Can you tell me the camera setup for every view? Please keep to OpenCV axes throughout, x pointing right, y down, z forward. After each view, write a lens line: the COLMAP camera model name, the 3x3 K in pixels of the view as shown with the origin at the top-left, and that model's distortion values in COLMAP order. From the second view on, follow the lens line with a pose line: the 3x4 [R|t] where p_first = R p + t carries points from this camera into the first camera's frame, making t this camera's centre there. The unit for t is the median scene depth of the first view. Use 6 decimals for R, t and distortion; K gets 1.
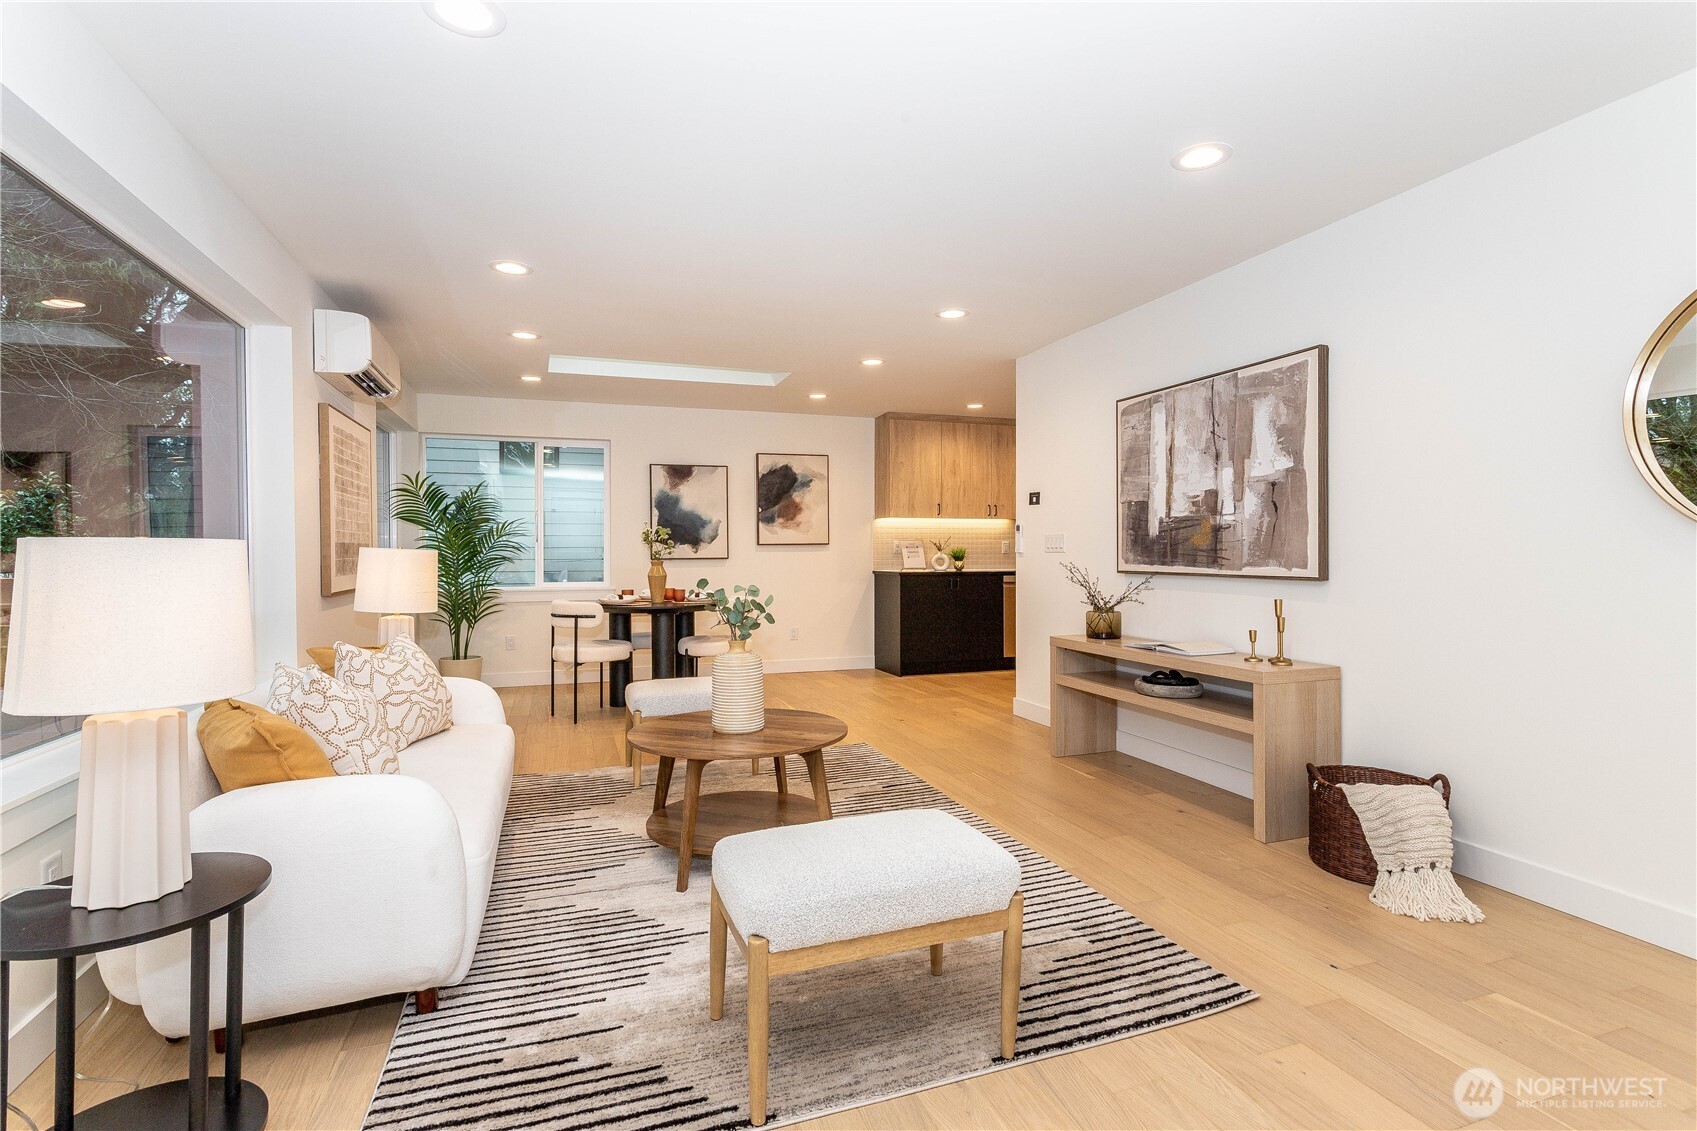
lens RADIAL K [[800.3, 0, 848.2], [0, 800.3, 556.7], [0, 0, 1]] dist [-0.001213, 0.000536]
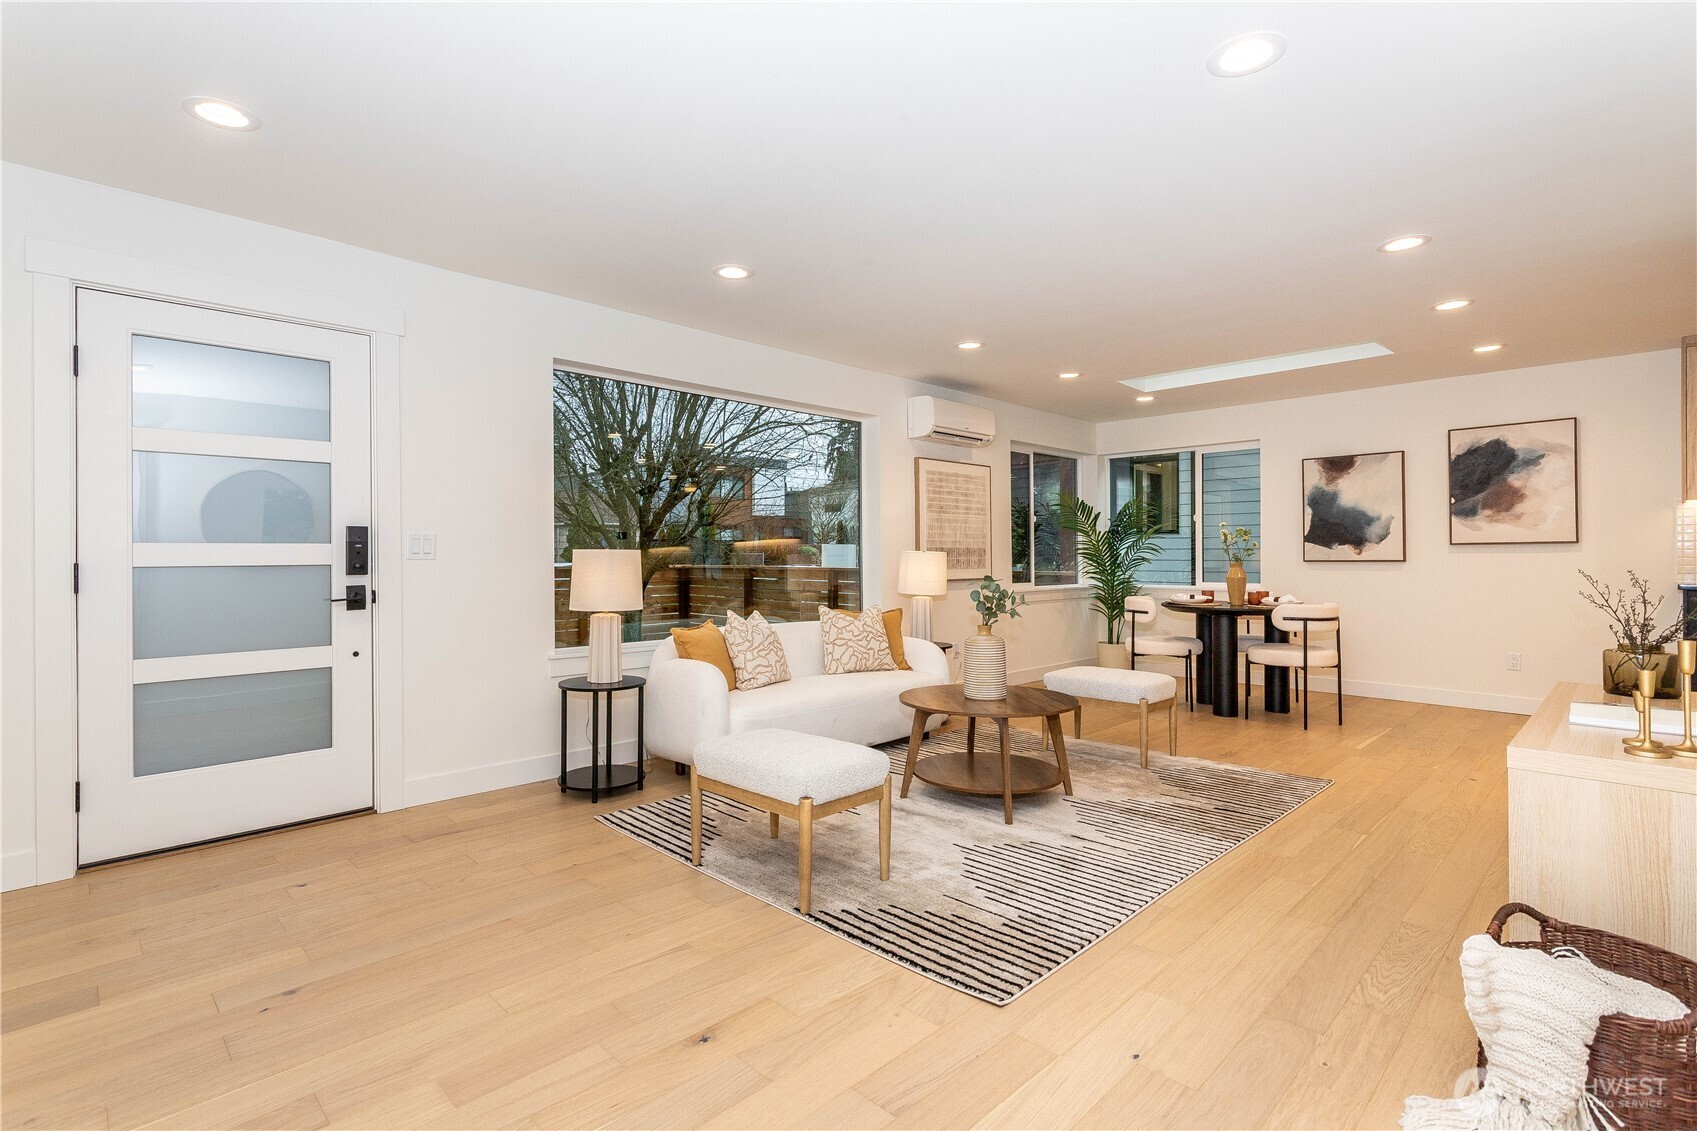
lens RADIAL K [[800.3, 0, 835.3], [0, 800.3, 557.0], [0, 0, 1]] dist [-0.001213, 0.000536]
pose [[0.424826, 0.003879, -0.905267, 0.366489], [-0.003934, 0.999989, 0.002439, -0.001888], [0.905266, 0.002525, 0.424837, 0.109169]]
